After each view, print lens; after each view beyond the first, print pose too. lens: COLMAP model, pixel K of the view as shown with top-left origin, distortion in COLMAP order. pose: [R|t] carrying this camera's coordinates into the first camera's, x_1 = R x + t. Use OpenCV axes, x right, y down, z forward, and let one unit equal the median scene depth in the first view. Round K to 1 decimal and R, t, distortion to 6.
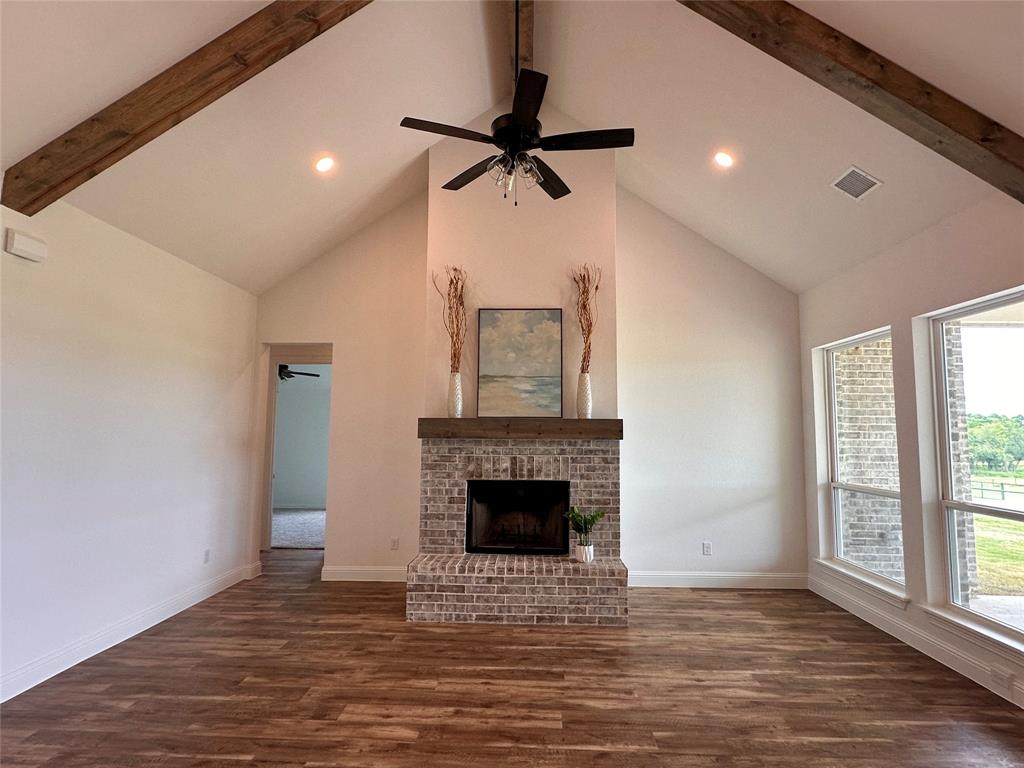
lens RADIAL K [[532.6, 0, 512.0], [0, 532.6, 384.0], [0, 0, 1]] dist [0.003300, -0.000882]
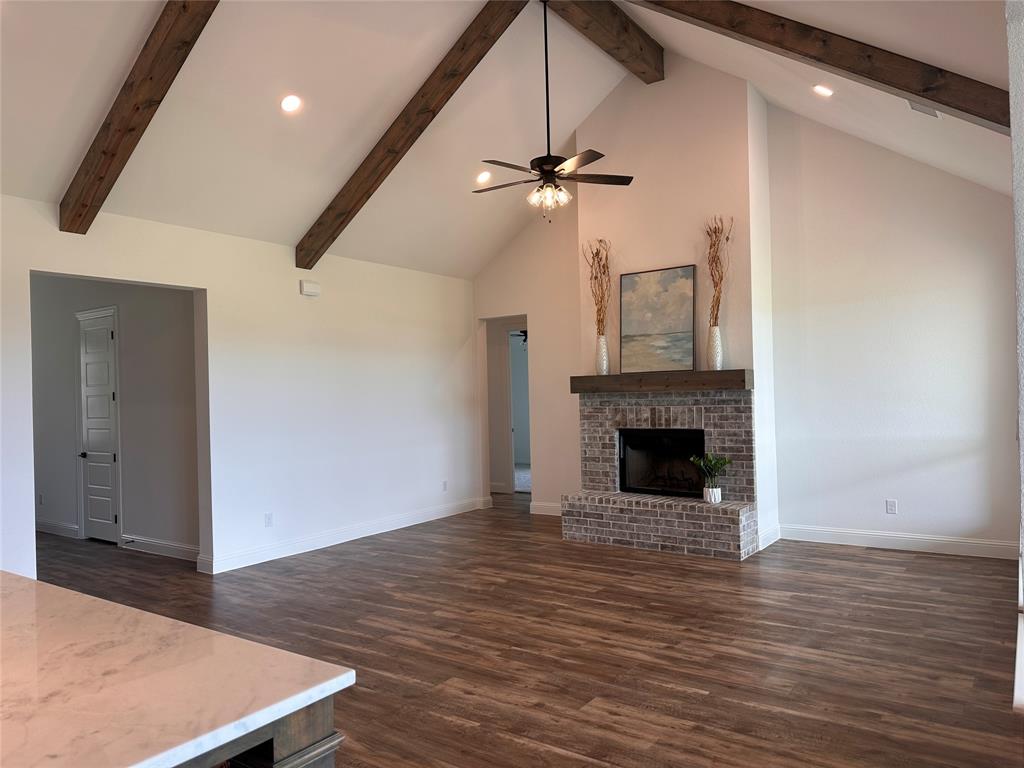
lens RADIAL K [[724.2, 0, 512.0], [0, 724.2, 384.0], [0, 0, 1]] dist [0.169761, -0.234594]
pose [[0.834791, -0.036383, -0.549364, 0.593517], [0.082624, 0.994793, 0.059669, -0.026633], [0.544333, -0.095202, 0.833450, -0.414789]]
